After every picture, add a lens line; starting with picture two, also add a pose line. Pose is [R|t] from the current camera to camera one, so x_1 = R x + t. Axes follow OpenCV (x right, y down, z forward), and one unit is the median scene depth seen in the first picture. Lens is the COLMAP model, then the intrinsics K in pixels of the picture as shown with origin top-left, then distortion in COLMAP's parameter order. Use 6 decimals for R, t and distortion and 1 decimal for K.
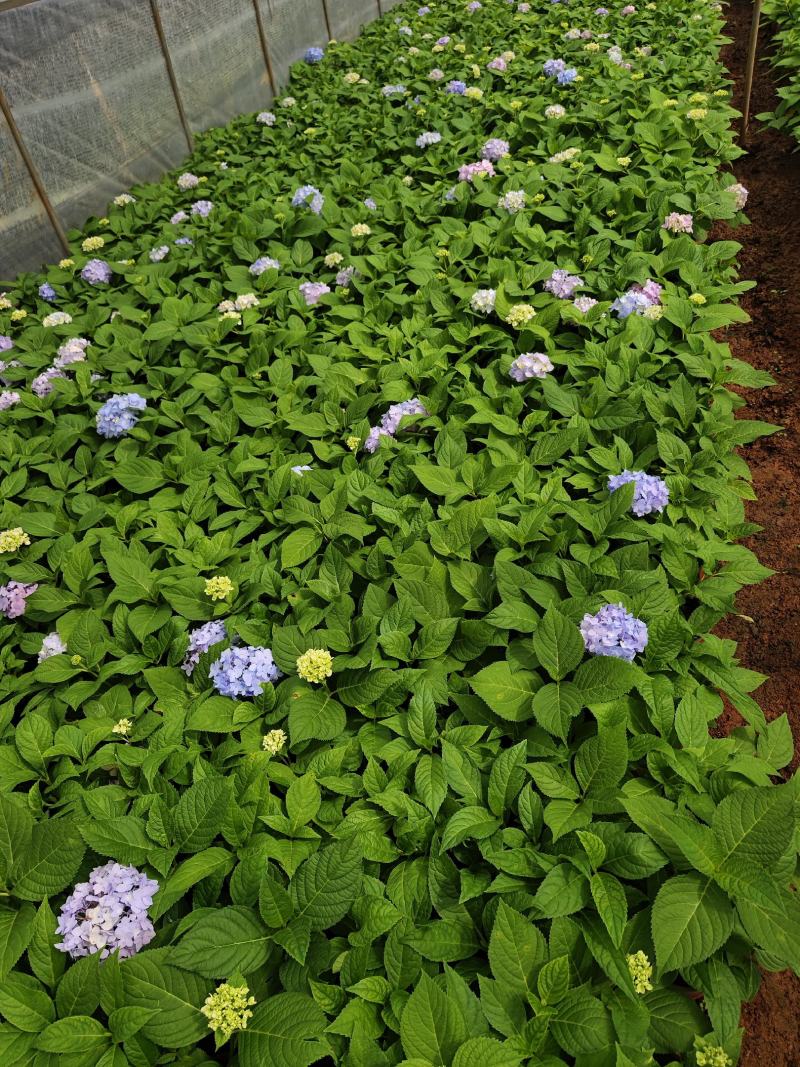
lens RADIAL K [[761.3, 0, 397.4], [0, 761.3, 507.0], [0, 0, 1]] dist [0.029539, -0.024284]
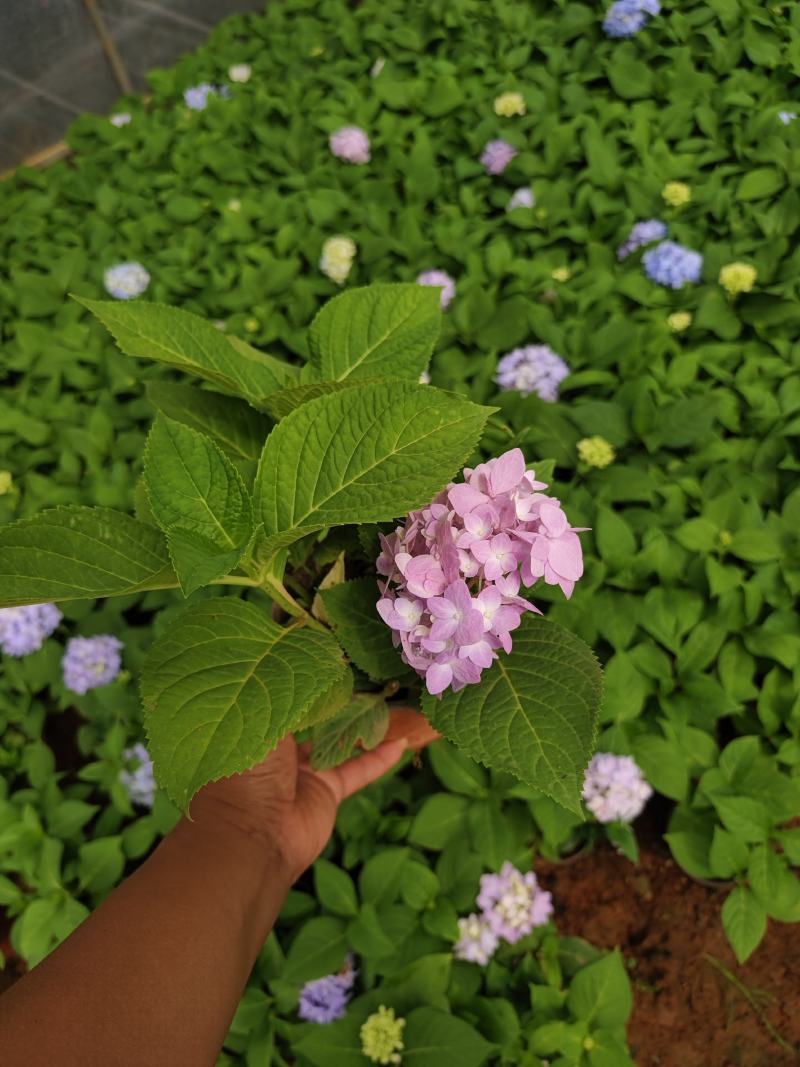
lens RADIAL K [[761.3, 0, 397.4], [0, 761.3, 507.0], [0, 0, 1]] dist [0.029539, -0.024284]
pose [[0.845905, 0.456328, -0.276060, -0.052242], [-0.320424, 0.848617, 0.420924, 0.145251], [0.426349, -0.267606, 0.864068, -0.285306]]
